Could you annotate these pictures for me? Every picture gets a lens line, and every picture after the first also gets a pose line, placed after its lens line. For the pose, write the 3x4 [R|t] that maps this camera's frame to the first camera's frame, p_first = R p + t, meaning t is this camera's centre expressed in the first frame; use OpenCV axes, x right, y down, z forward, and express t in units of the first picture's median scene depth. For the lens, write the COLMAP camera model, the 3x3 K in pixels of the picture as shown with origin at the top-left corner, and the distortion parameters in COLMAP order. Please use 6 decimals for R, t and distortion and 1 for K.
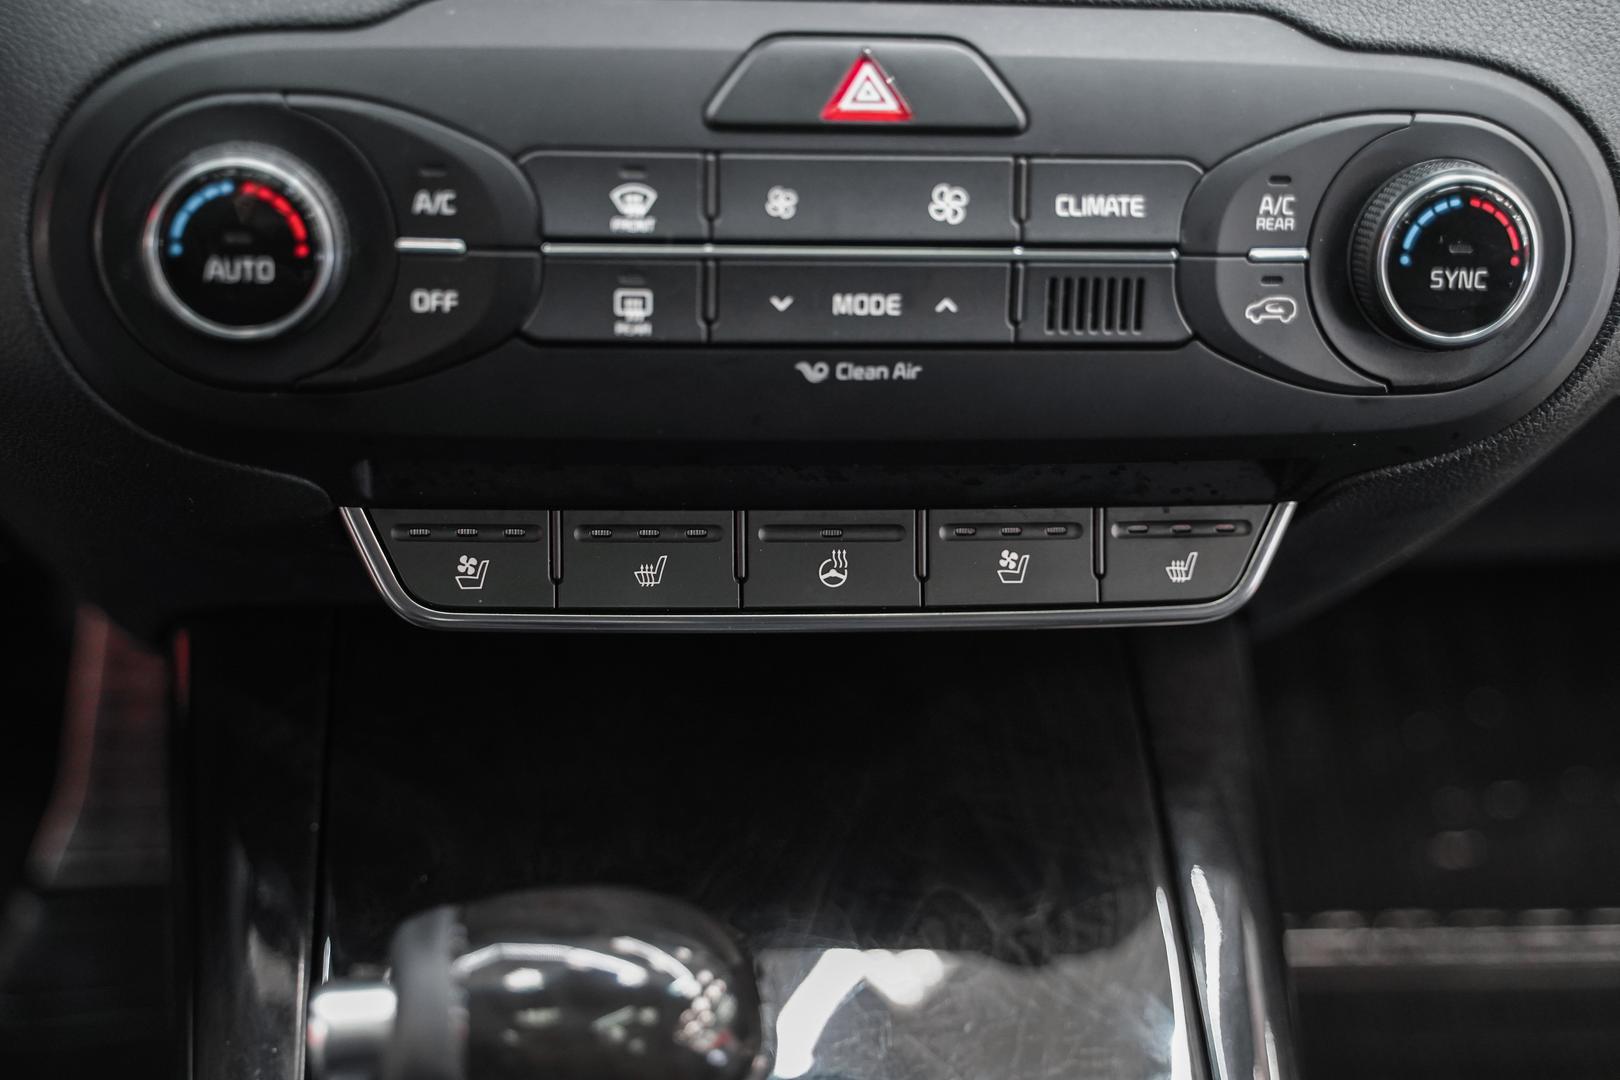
lens RADIAL K [[2186.5, 0, 802.6], [0, 2186.5, 540.4], [0, 0, 1]] dist [-0.004233, 0.000000]
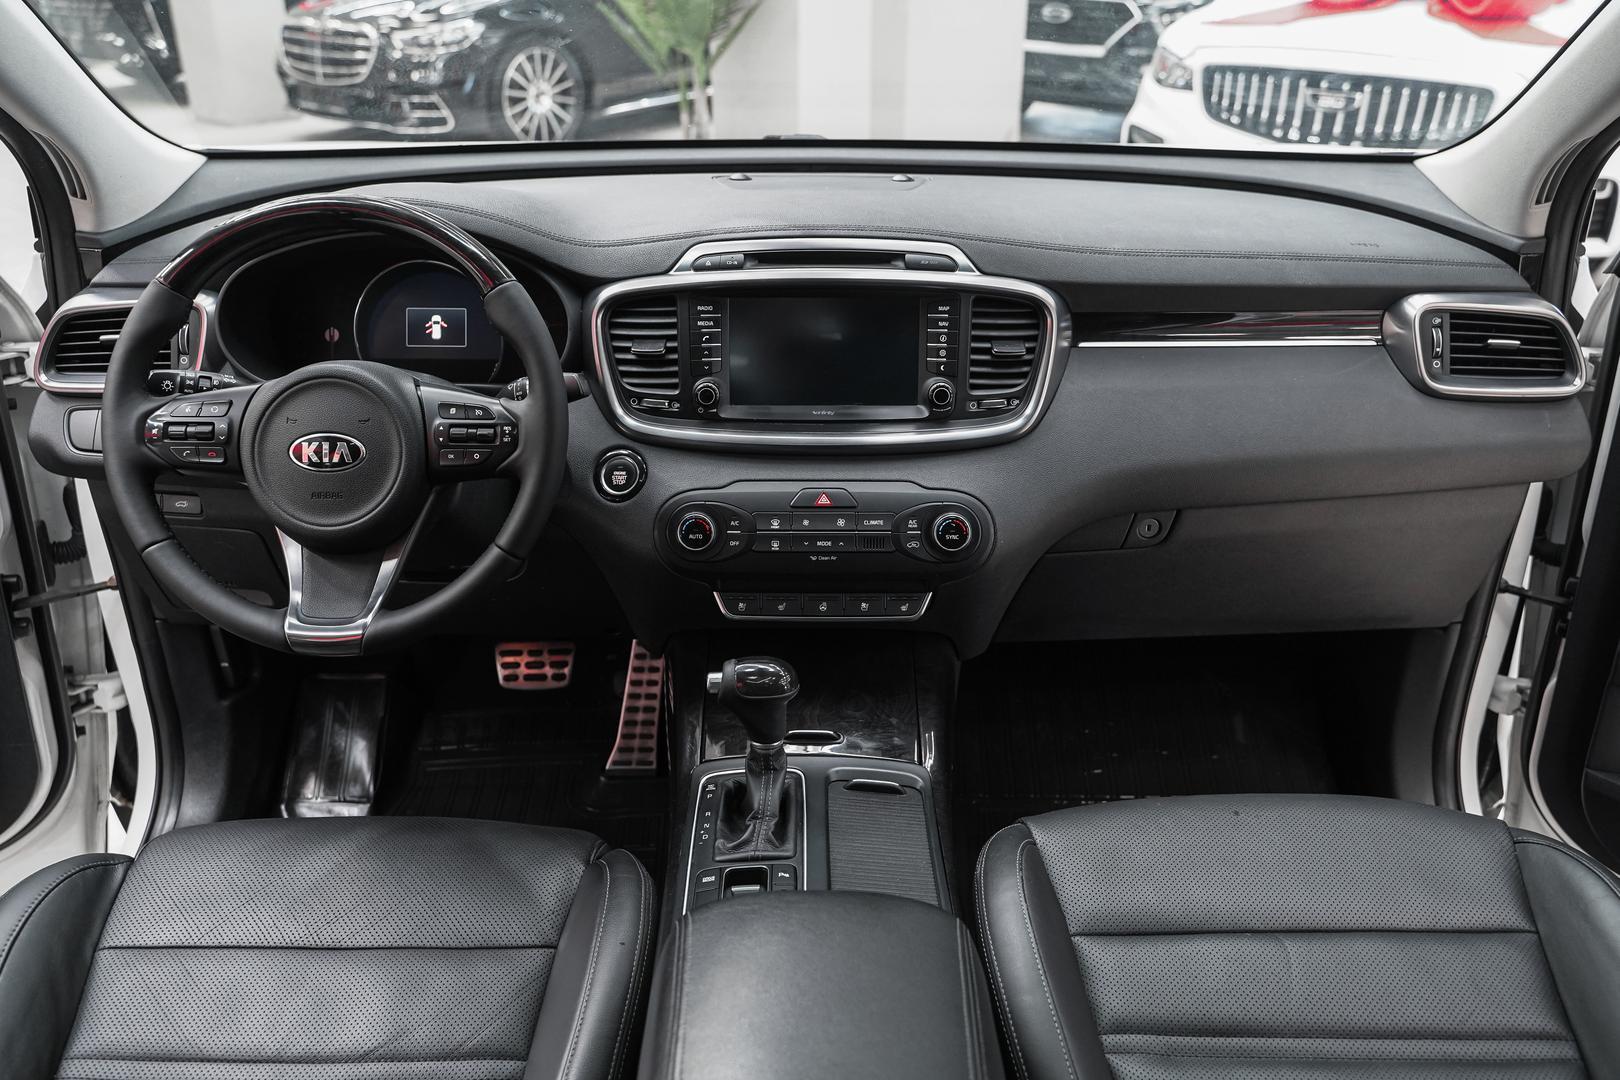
lens RADIAL K [[1300.3, 0, 808.8], [0, 1300.3, 537.6], [0, 0, 1]] dist [-0.001641, -0.001263]
pose [[0.993359, -0.013727, -0.114236, 0.317804], [-0.008614, 0.981200, -0.192804, 0.423420], [0.114735, 0.192507, 0.974565, -1.754234]]
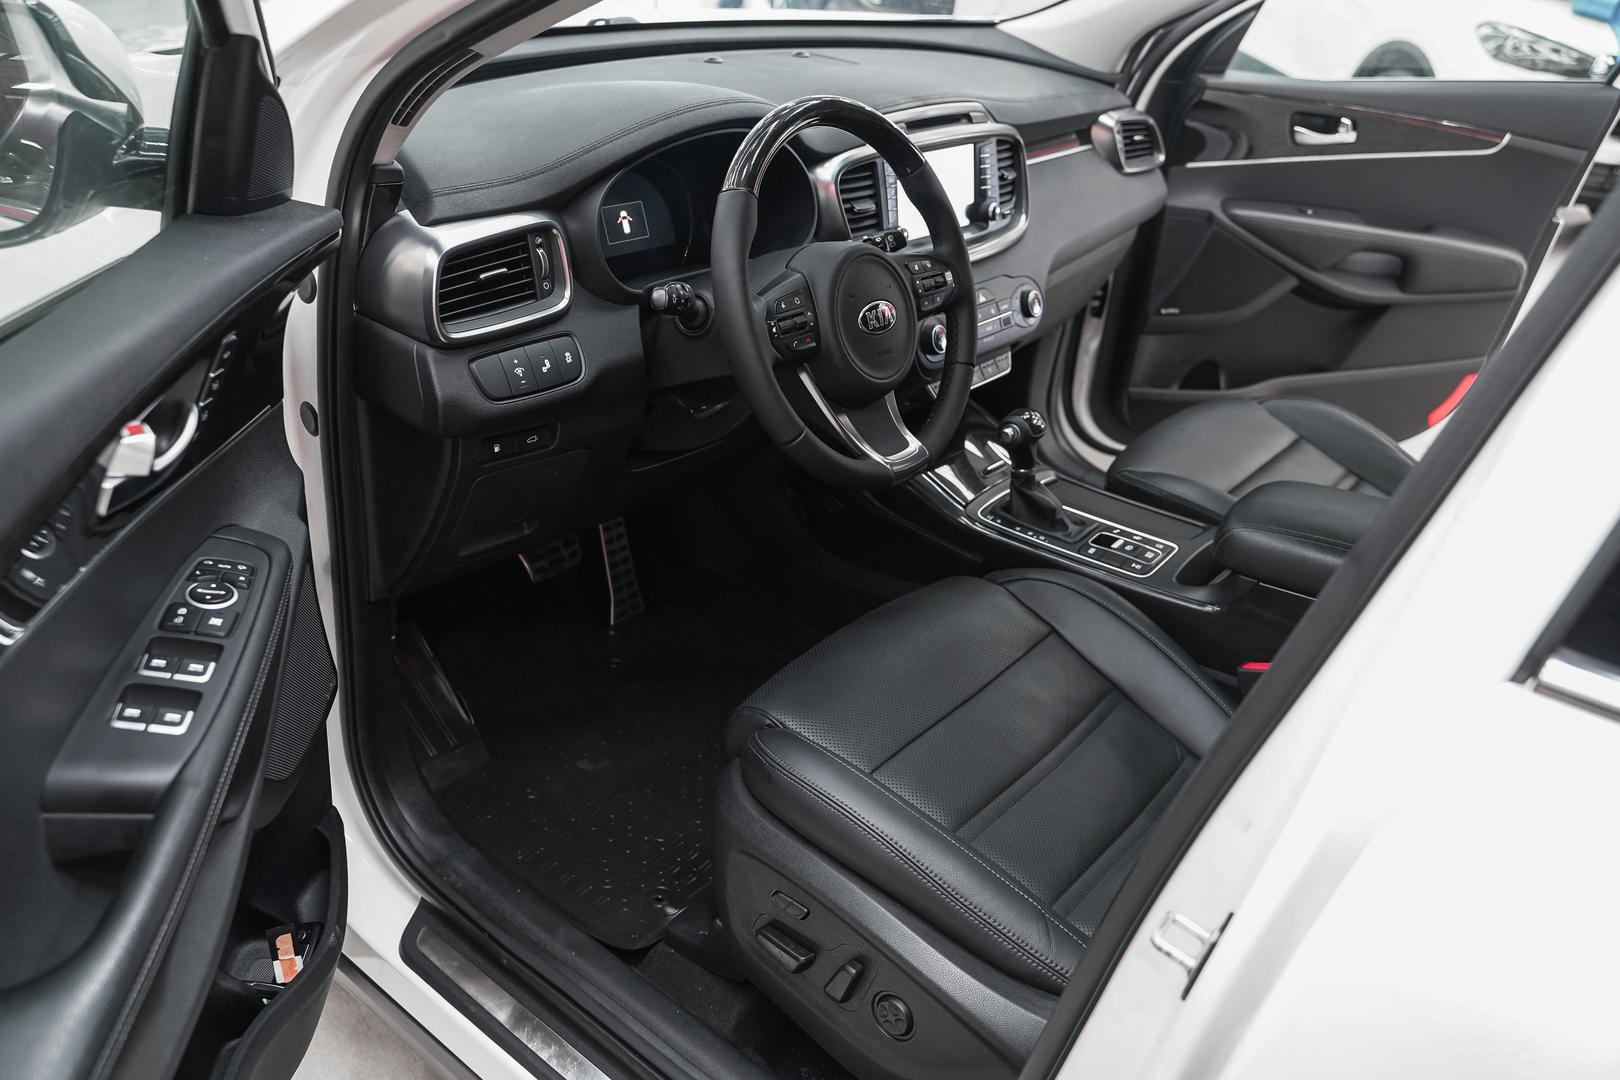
lens RADIAL K [[1300.3, 0, 804.1], [0, 1300.3, 534.9], [0, 0, 1]] dist [-0.001641, -0.001263]
pose [[0.693454, -0.330289, 0.640337, -3.077387], [0.367579, 0.926558, 0.079852, -0.048260], [-0.619684, 0.180001, 0.763932, -1.543204]]
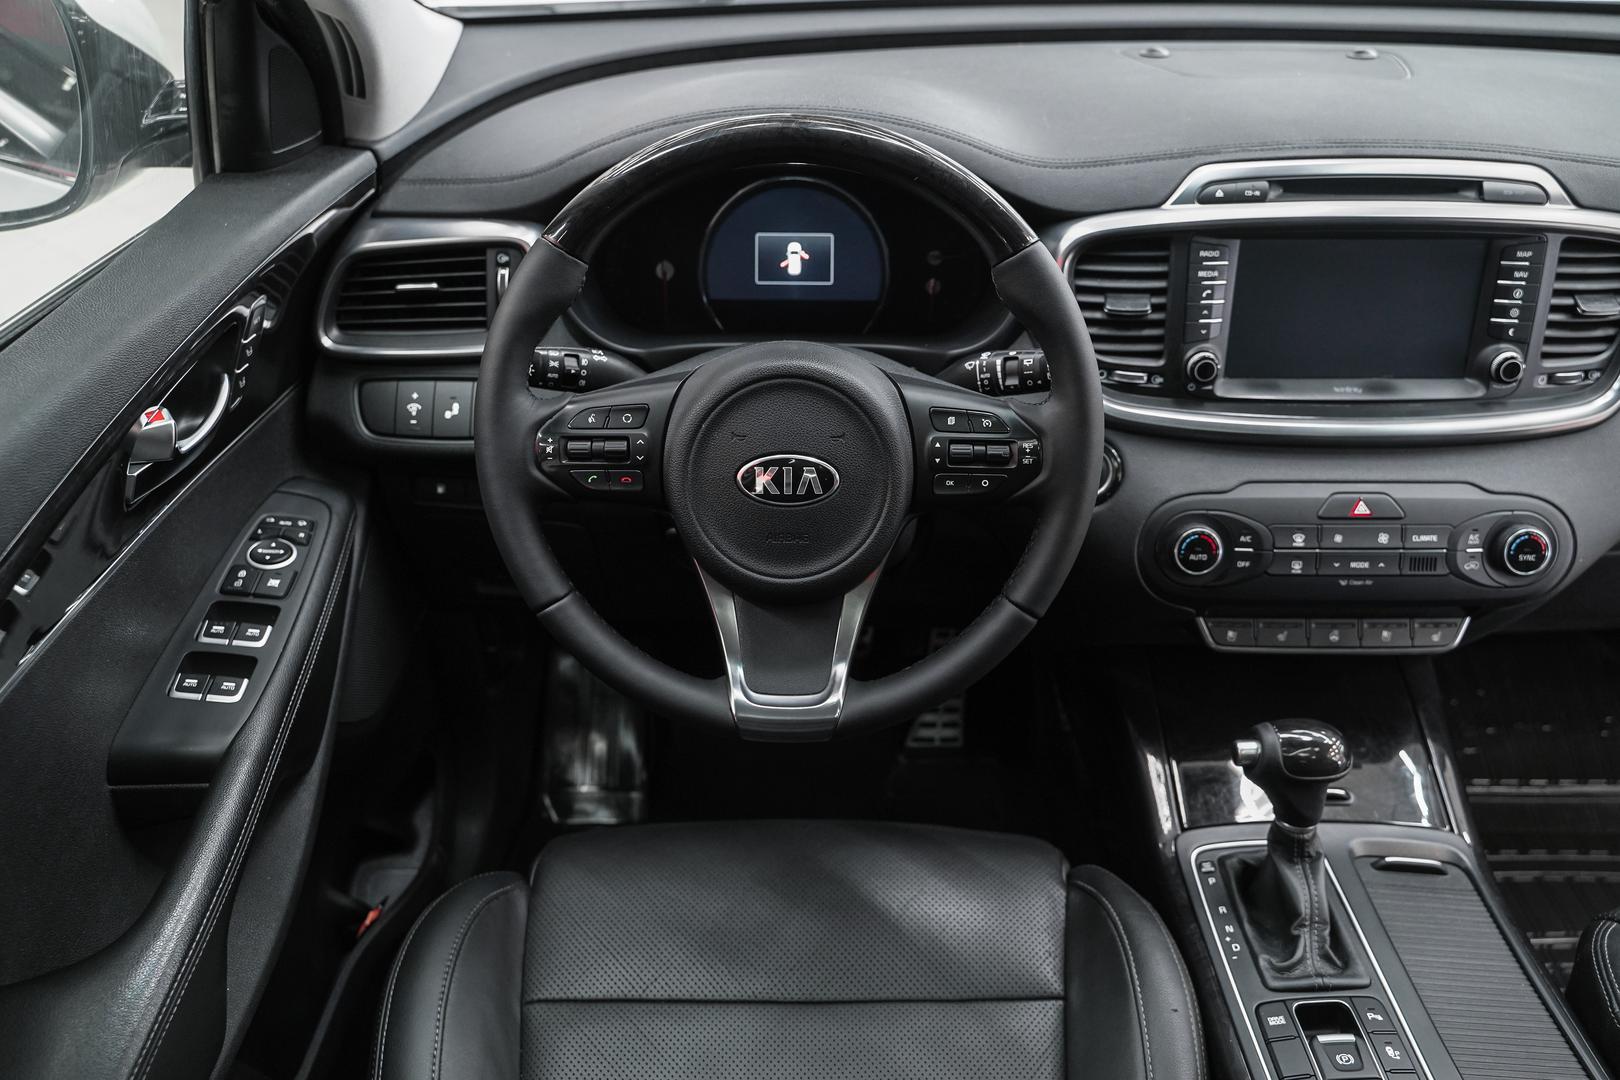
lens RADIAL K [[1300.3, 0, 818.8], [0, 1300.3, 538.3], [0, 0, 1]] dist [-0.001641, -0.001263]
pose [[0.993662, 0.001628, -0.112395, -0.631830], [-0.007564, 0.998597, -0.052402, -0.030450], [0.112152, 0.052920, 0.992281, -1.284850]]
